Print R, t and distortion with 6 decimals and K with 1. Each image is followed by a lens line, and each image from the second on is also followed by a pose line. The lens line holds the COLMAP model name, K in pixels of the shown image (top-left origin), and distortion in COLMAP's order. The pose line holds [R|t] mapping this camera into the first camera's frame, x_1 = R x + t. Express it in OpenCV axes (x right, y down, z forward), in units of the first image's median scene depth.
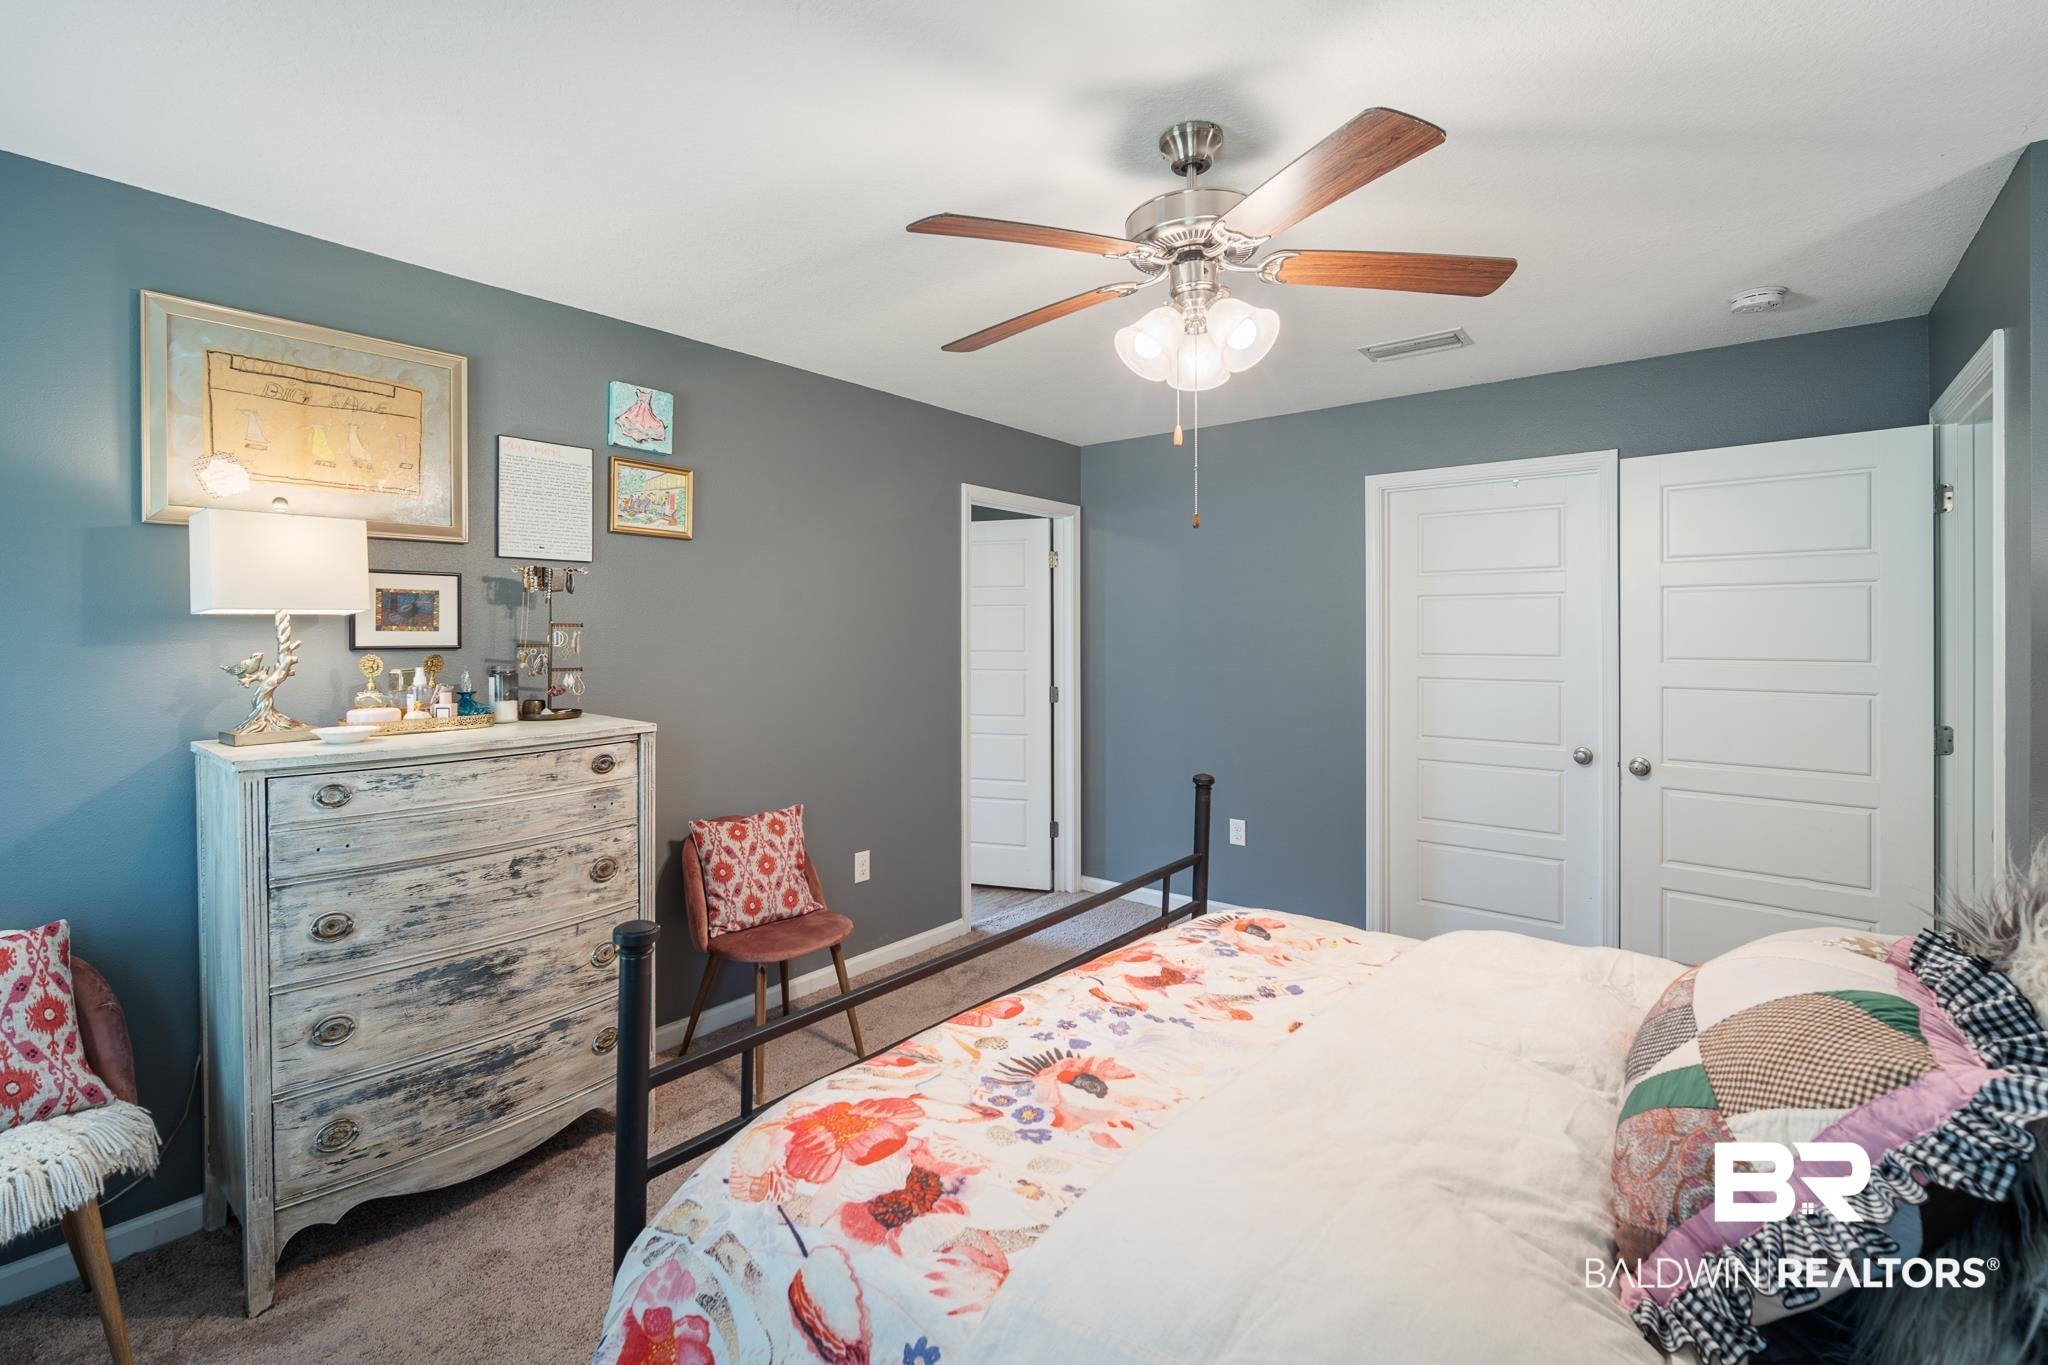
lens RADIAL K [[903.4, 0, 1033.0], [0, 903.4, 637.8], [0, 0, 1]] dist [-0.022392, -0.000186]
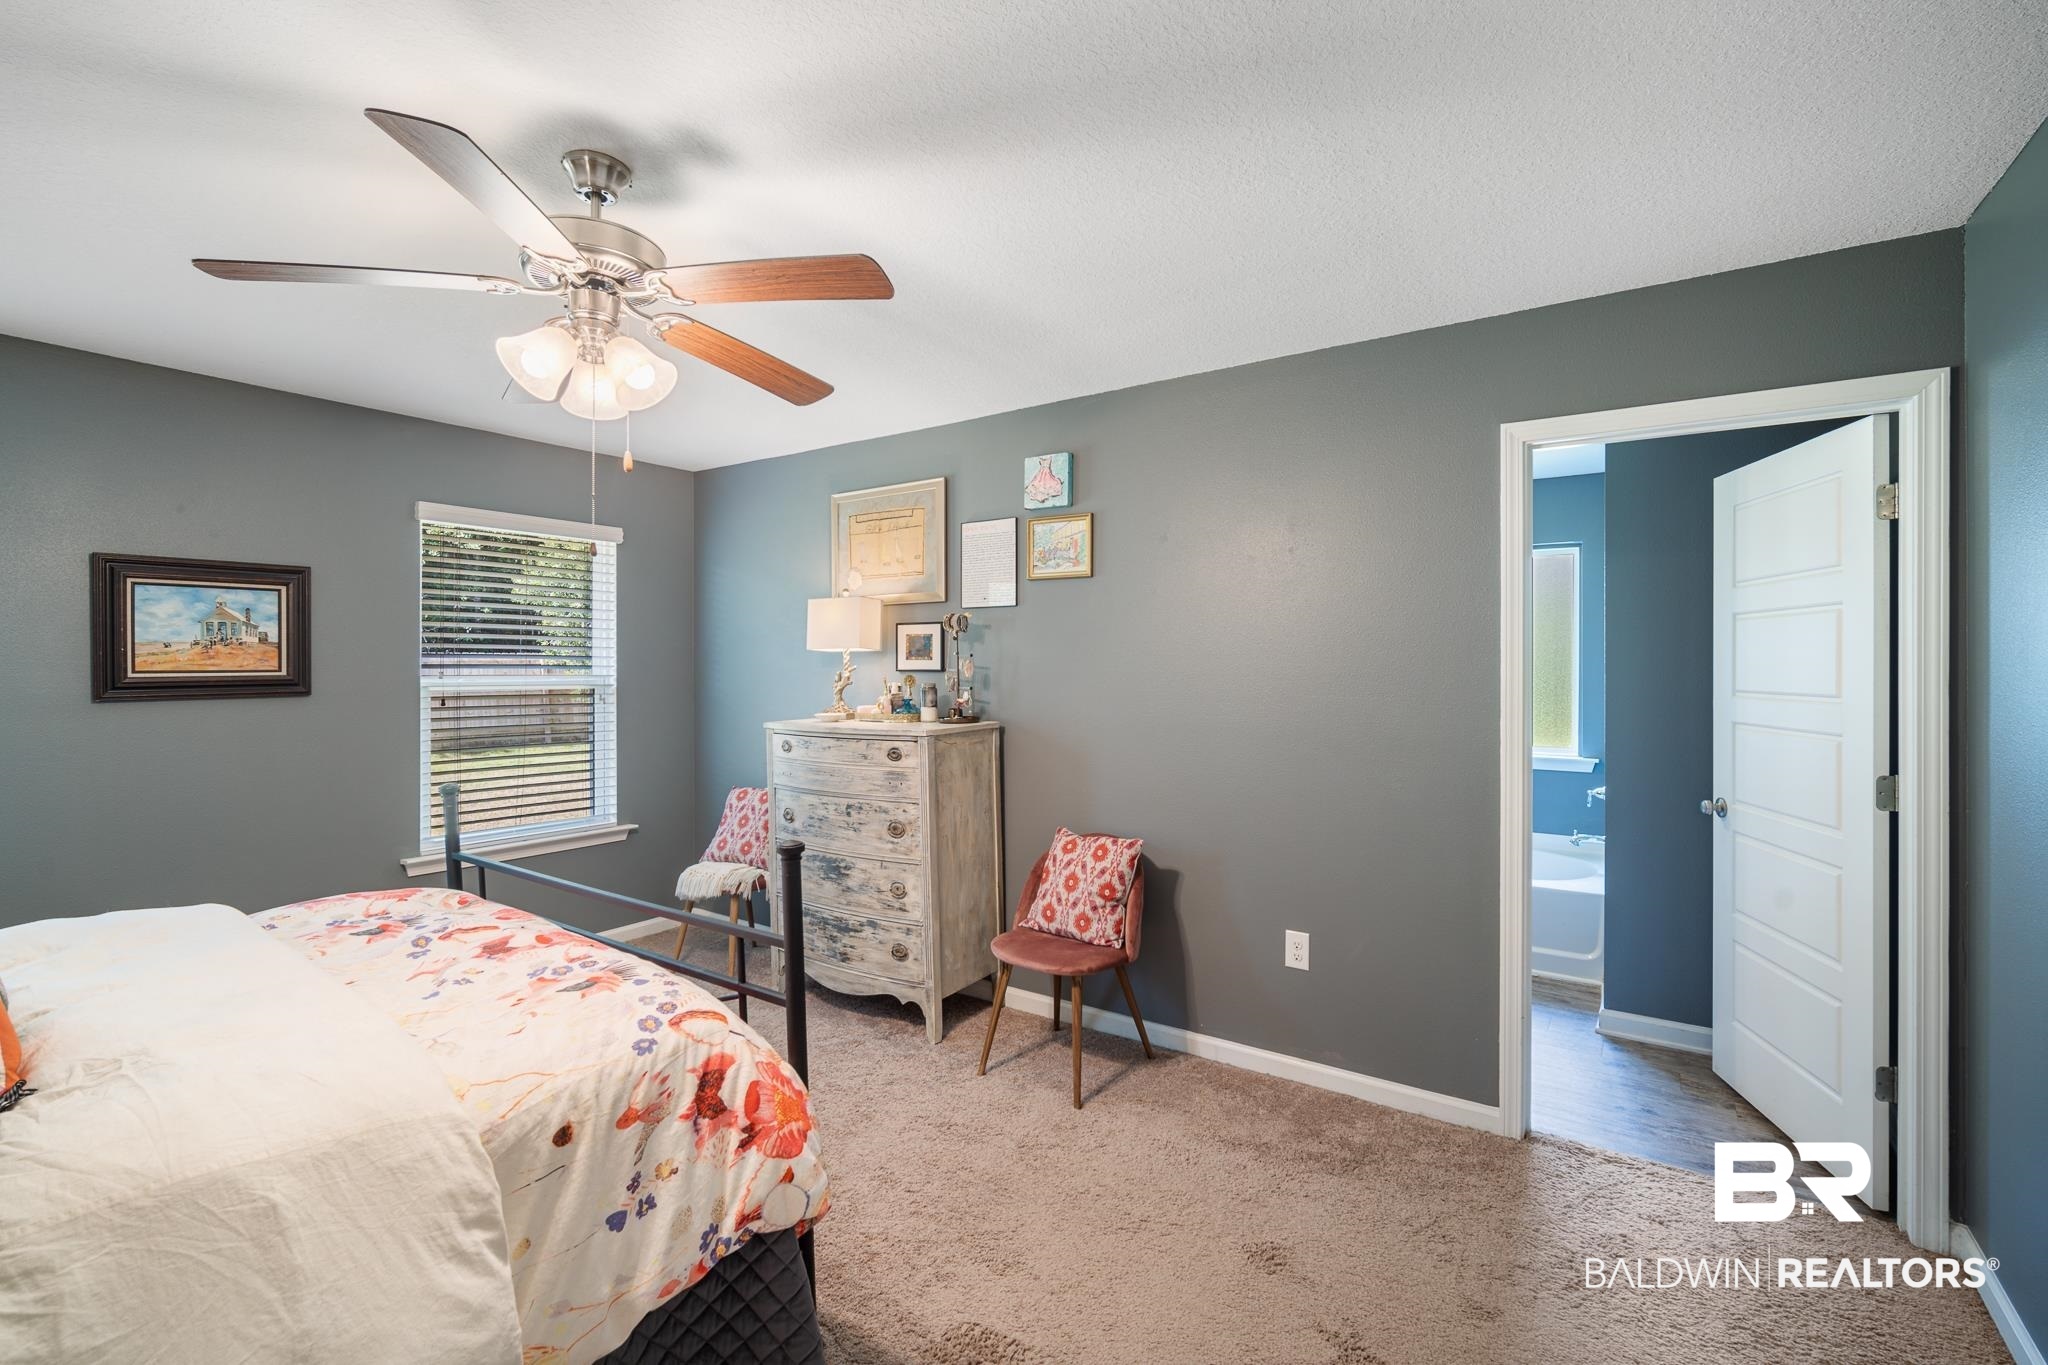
lens RADIAL K [[903.4, 0, 1024.0], [0, 903.4, 672.6], [0, 0, 1]] dist [-0.022392, -0.000186]
pose [[0.061032, 0.012739, -0.998054, 0.908332], [-0.004435, 0.999912, 0.012492, -0.006182], [0.998126, 0.003664, 0.061083, 1.070186]]
